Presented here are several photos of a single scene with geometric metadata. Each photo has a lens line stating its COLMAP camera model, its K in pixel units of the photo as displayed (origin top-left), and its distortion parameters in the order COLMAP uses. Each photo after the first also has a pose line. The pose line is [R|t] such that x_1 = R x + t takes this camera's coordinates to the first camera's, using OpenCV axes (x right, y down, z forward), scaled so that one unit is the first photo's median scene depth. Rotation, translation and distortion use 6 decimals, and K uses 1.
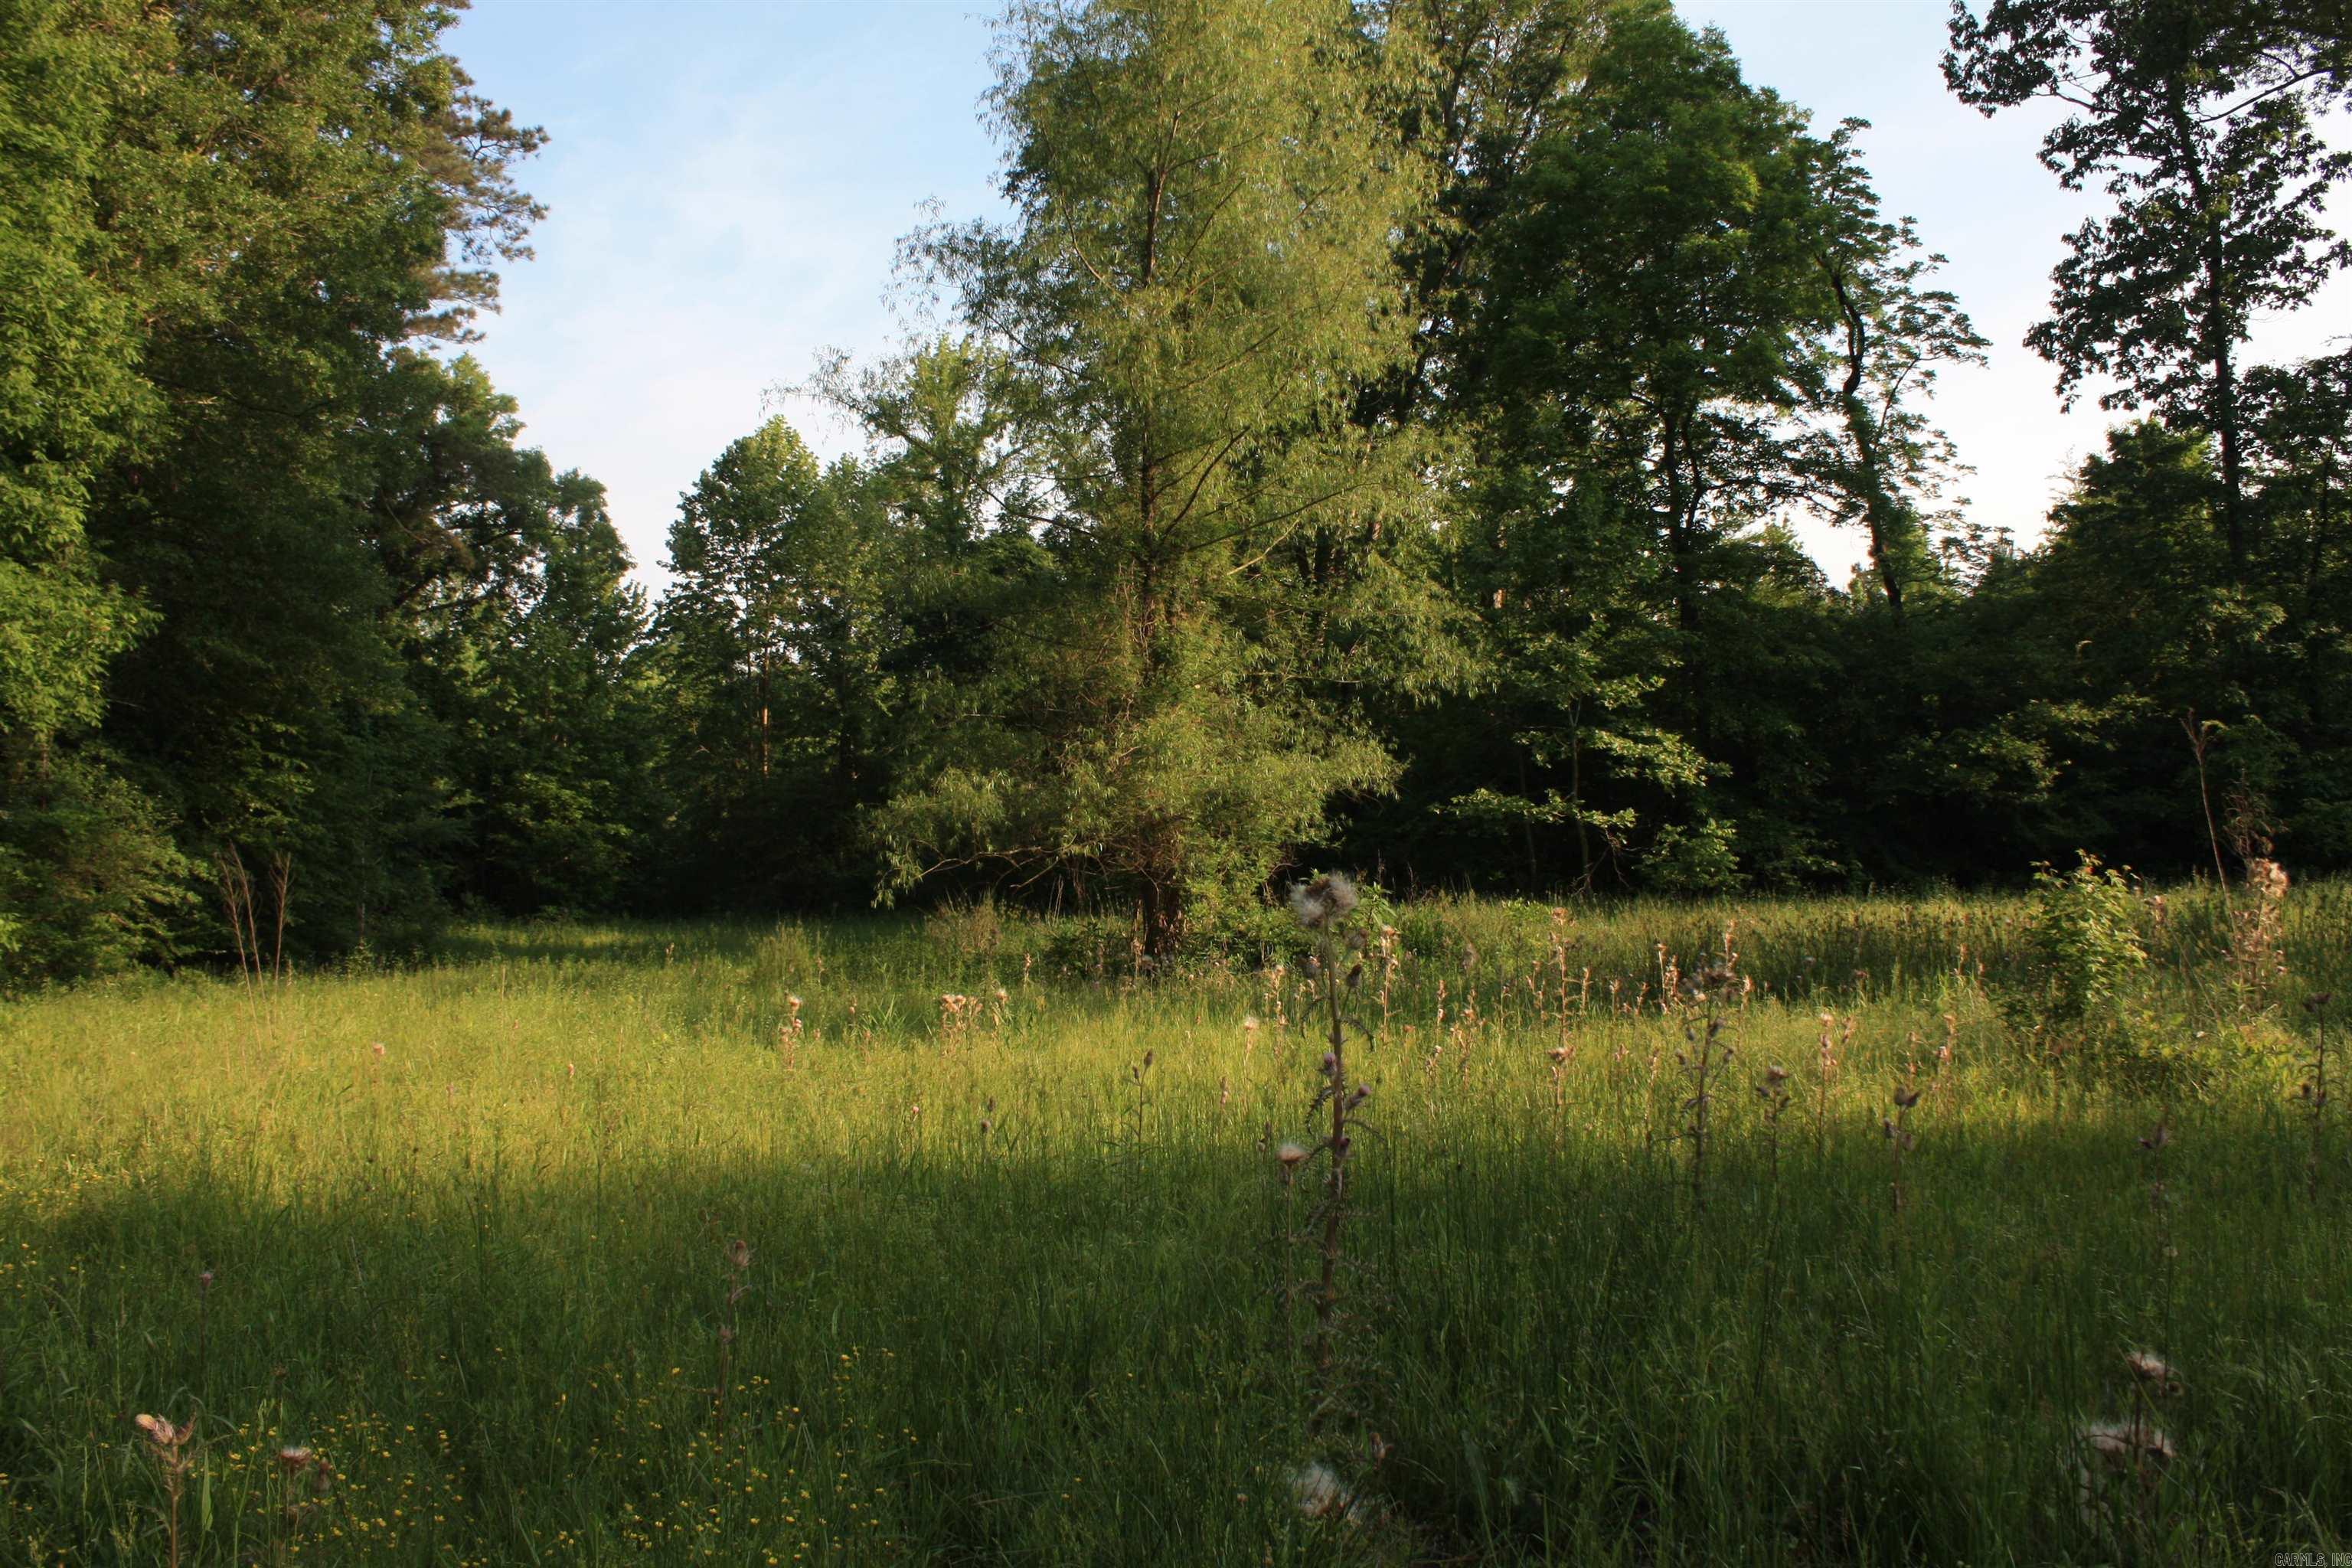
lens RADIAL K [[1961.7, 0, 1175.8], [0, 1961.7, 798.9], [0, 0, 1]] dist [-0.139326, 0.111994]
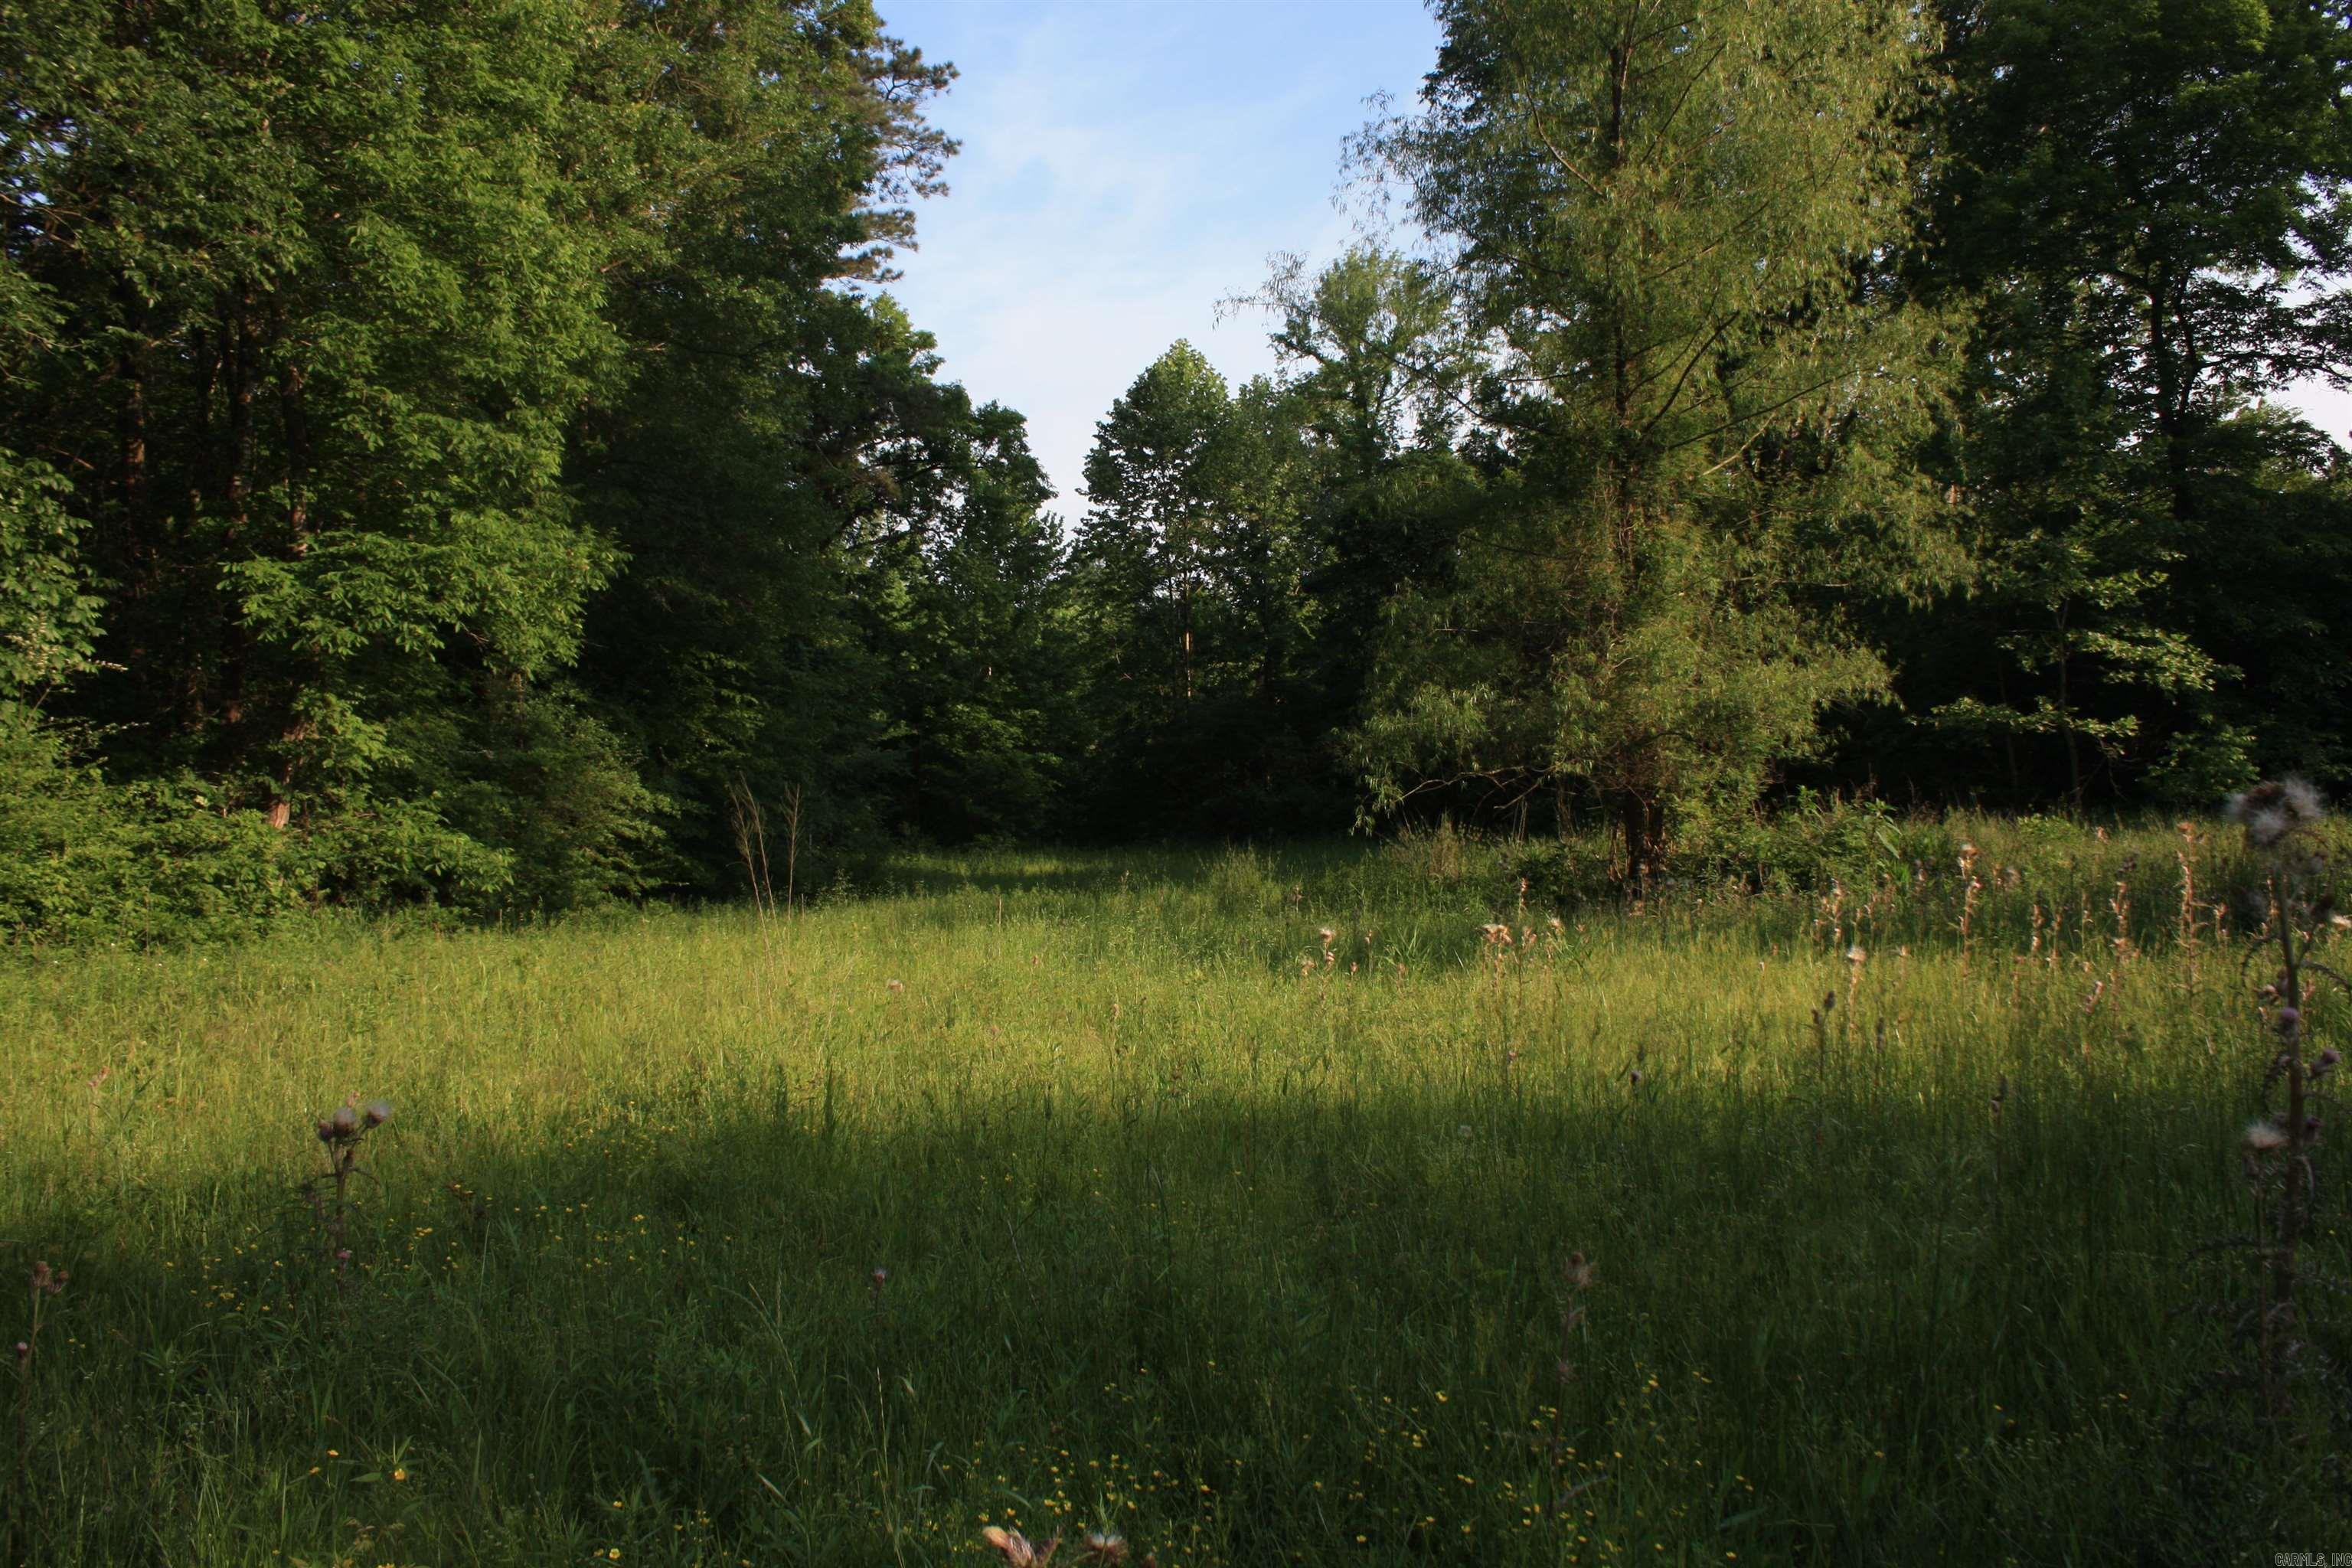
lens RADIAL K [[1961.7, 0, 1178.5], [0, 1961.7, 781.1], [0, 0, 1]] dist [-0.139326, 0.111994]
pose [[0.980383, -0.014890, -0.196538, -0.029981], [0.020697, 0.999407, 0.027523, 0.001408], [0.196012, -0.031051, 0.980110, 0.025129]]
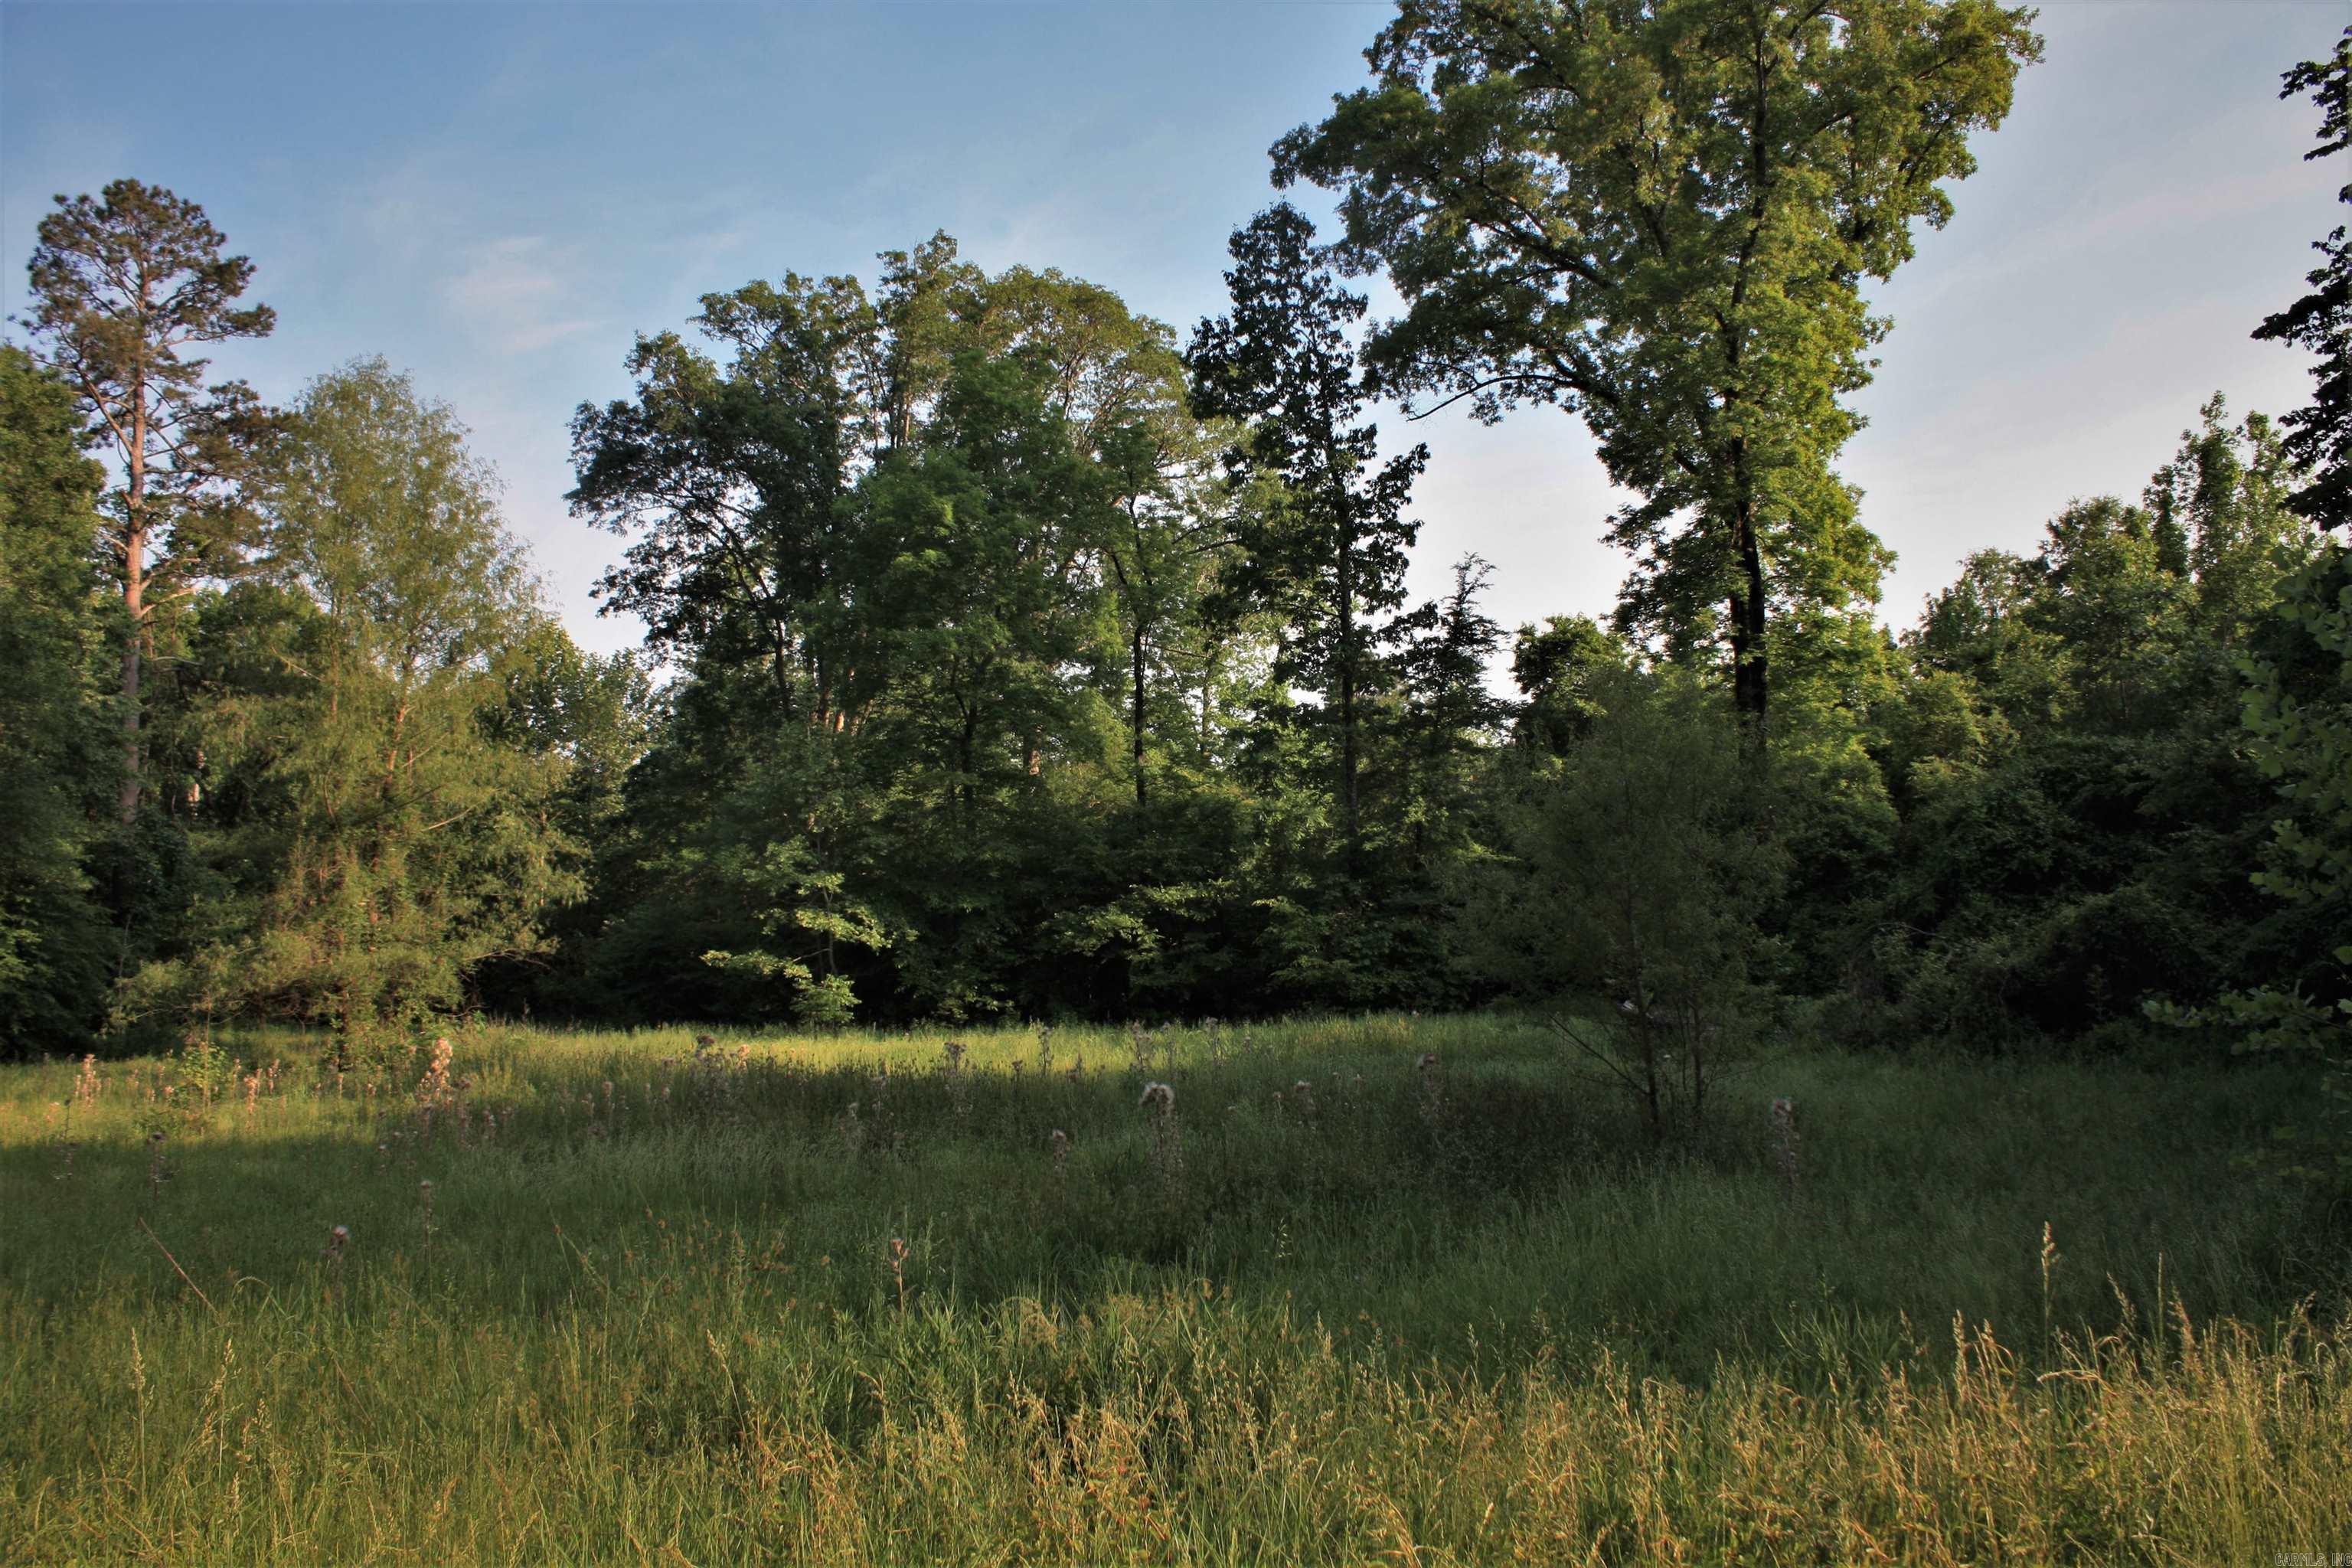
lens RADIAL K [[1975.2, 0, 1189.5], [0, 1975.2, 771.0], [0, 0, 1]] dist [-0.151280, 0.138322]
pose [[0.993863, -0.008227, -0.110309, 0.642944], [0.002456, 0.998626, -0.052347, -0.059282], [0.110588, 0.051755, 0.992518, -0.399877]]
